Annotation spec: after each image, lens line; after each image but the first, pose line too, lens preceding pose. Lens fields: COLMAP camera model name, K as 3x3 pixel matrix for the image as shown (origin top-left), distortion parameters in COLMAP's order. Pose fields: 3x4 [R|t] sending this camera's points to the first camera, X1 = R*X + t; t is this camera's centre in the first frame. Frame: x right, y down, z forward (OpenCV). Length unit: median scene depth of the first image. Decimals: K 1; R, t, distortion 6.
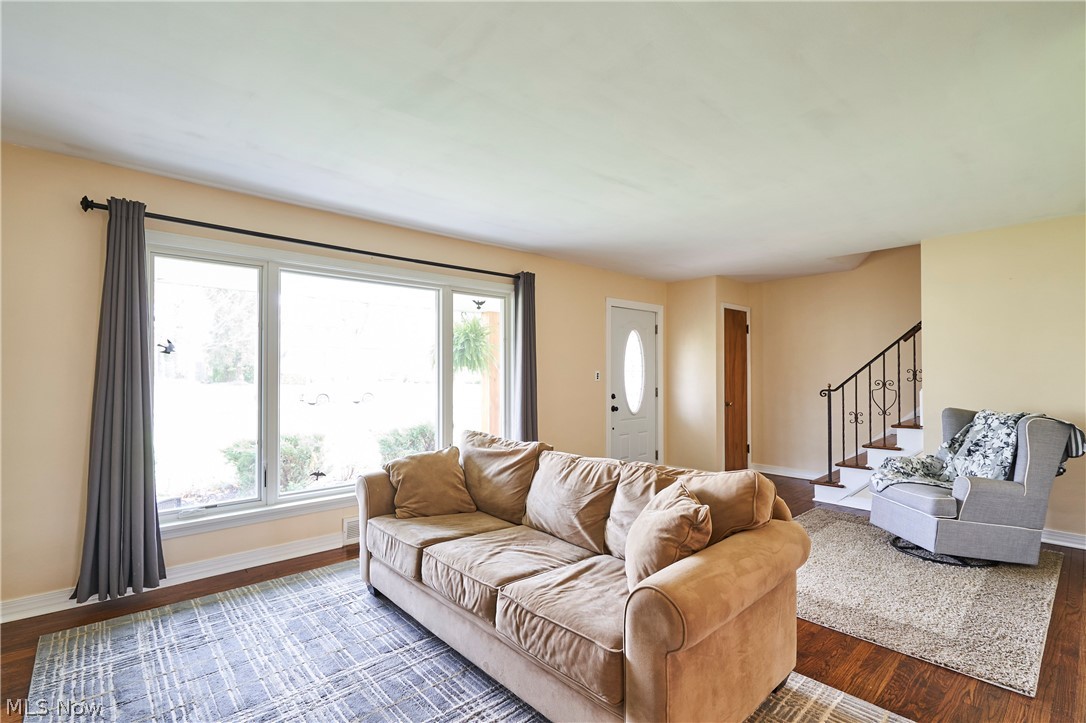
lens RADIAL K [[502.8, 0, 546.2], [0, 502.8, 362.1], [0, 0, 1]] dist [0.003925, 0.000156]
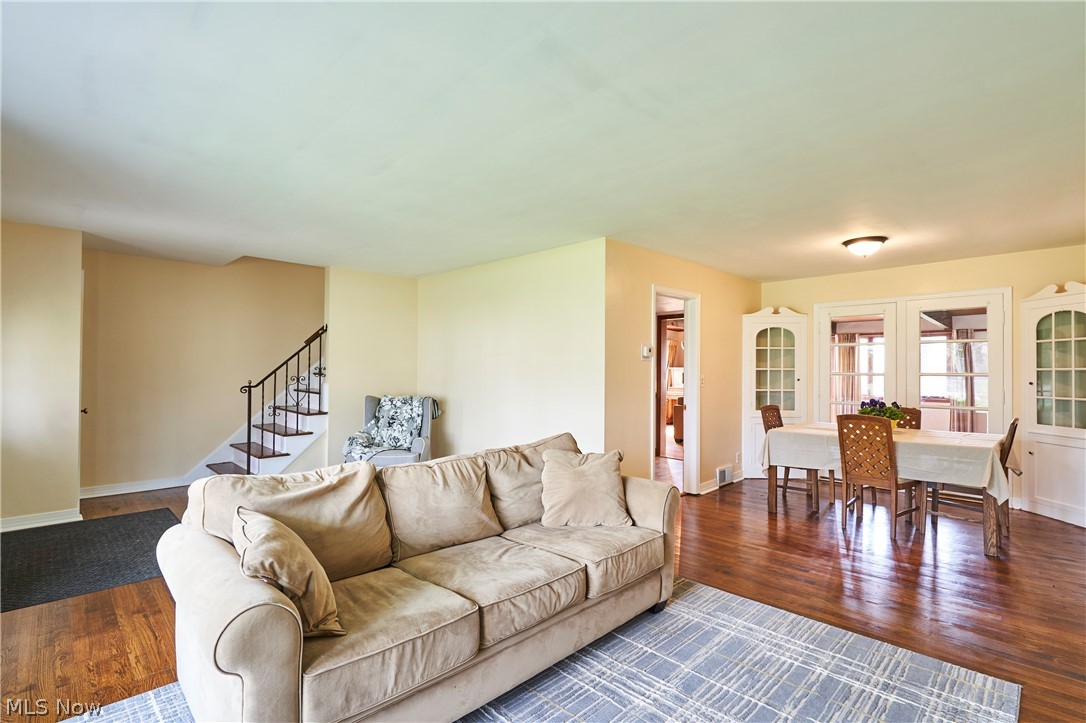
lens RADIAL K [[502.8, 0, 546.0], [0, 502.8, 367.1], [0, 0, 1]] dist [0.003925, 0.000156]
pose [[-0.035760, 0.006710, 0.999338, -0.543592], [-0.029580, 0.999532, -0.007770, 0.007833], [-0.998923, -0.029838, -0.035545, 0.506341]]
